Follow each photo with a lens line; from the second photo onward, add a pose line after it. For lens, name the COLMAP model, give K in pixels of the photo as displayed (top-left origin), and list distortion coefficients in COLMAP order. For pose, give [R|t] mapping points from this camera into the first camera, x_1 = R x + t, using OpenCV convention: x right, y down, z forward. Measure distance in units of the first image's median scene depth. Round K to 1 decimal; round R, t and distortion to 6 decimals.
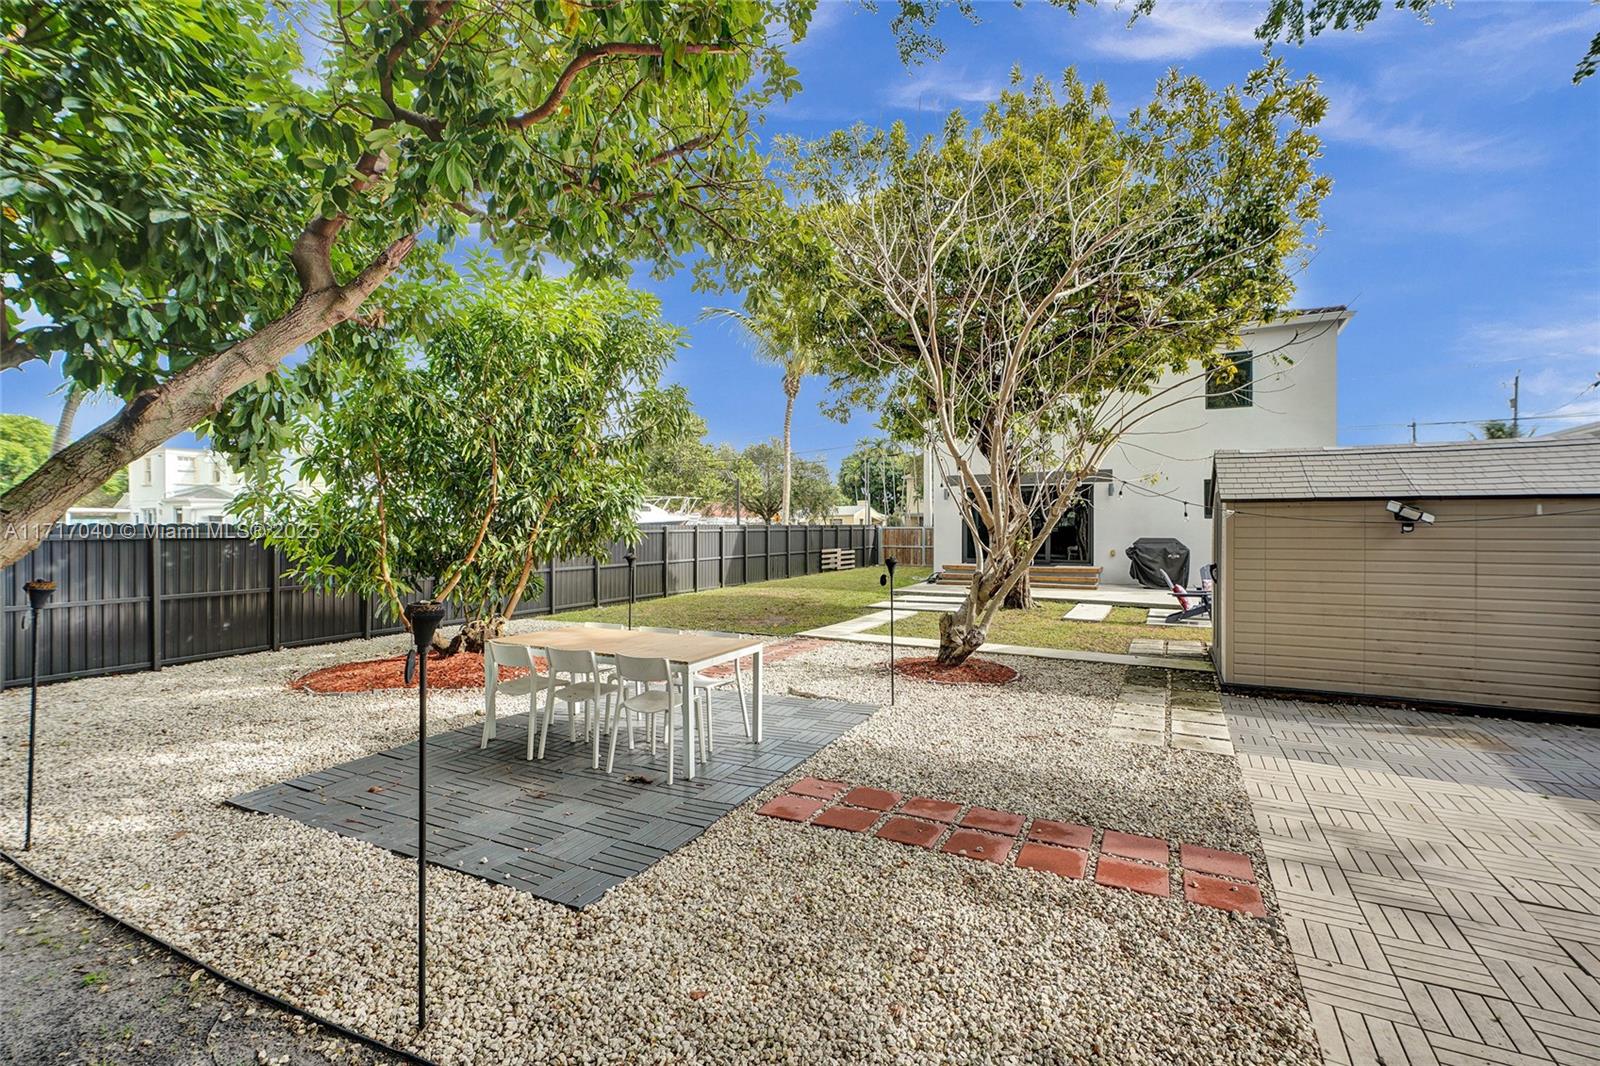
lens RADIAL K [[722.1, 0, 804.1], [0, 722.1, 524.5], [0, 0, 1]] dist [0.000385, 0.000545]
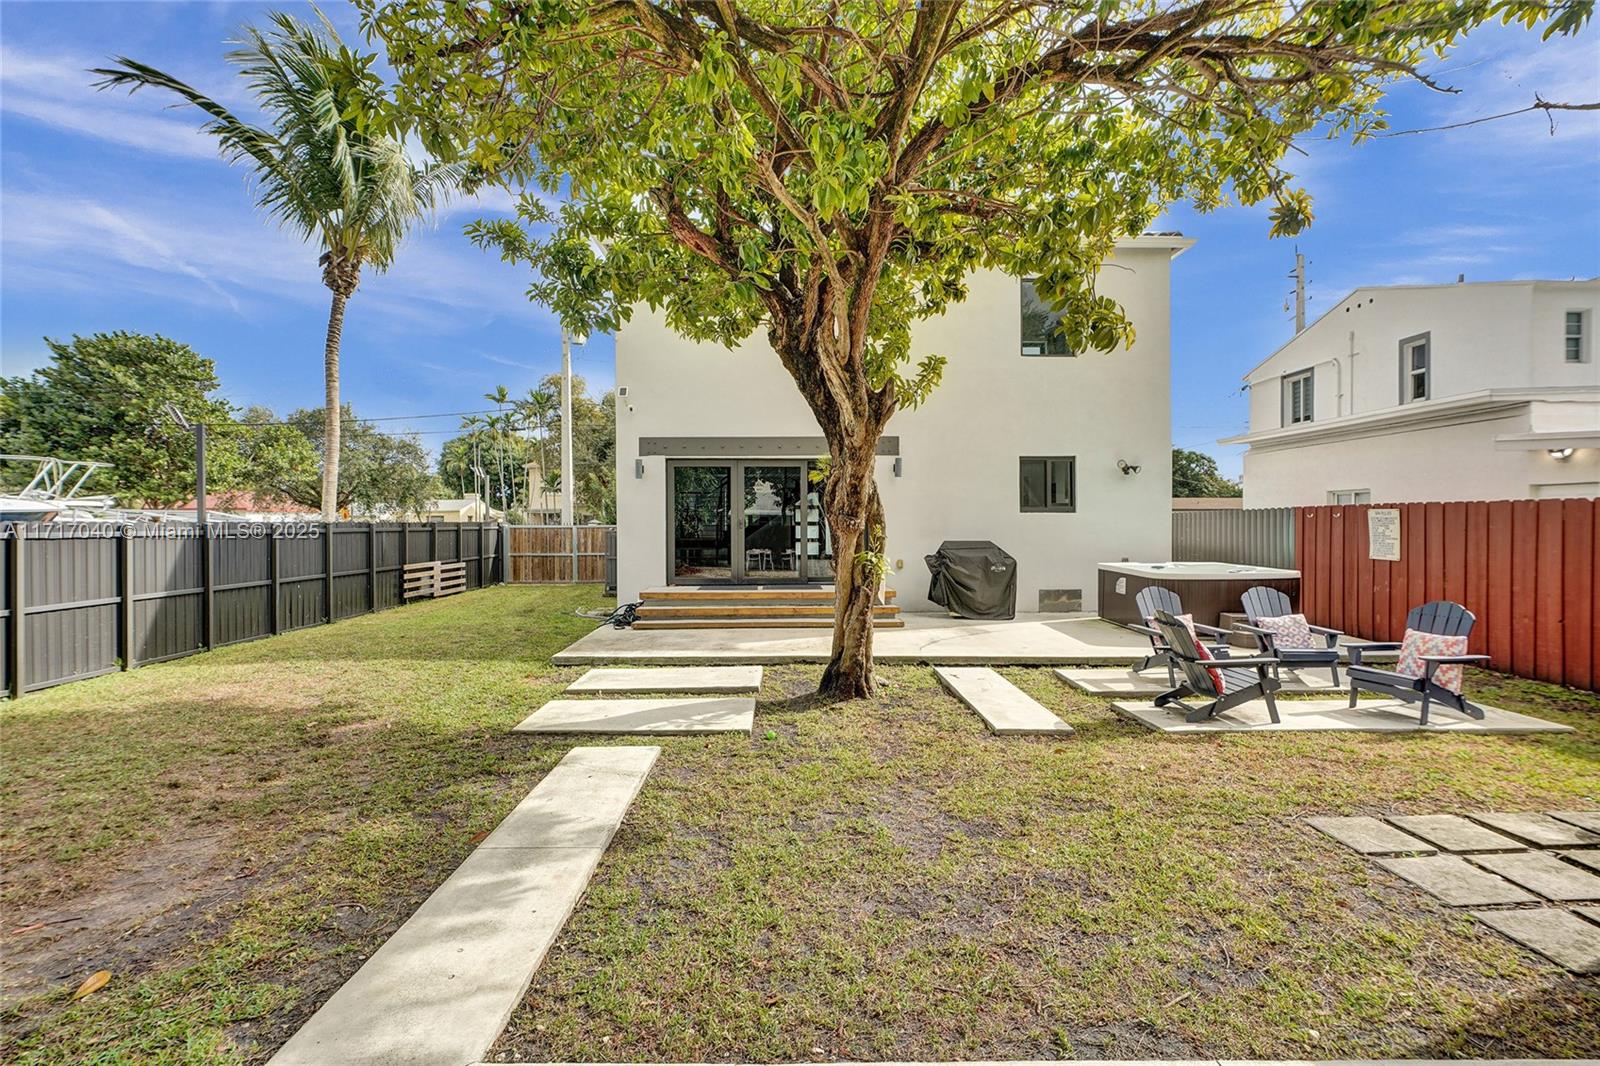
lens RADIAL K [[698.7, 0, 781.7], [0, 698.7, 530.1], [0, 0, 1]] dist [-0.000284, 0.000950]
pose [[0.876367, -0.005165, 0.481617, 0.027669], [0.000187, 0.999946, 0.010384, 0.001899], [-0.481644, -0.009010, 0.876321, 0.495141]]
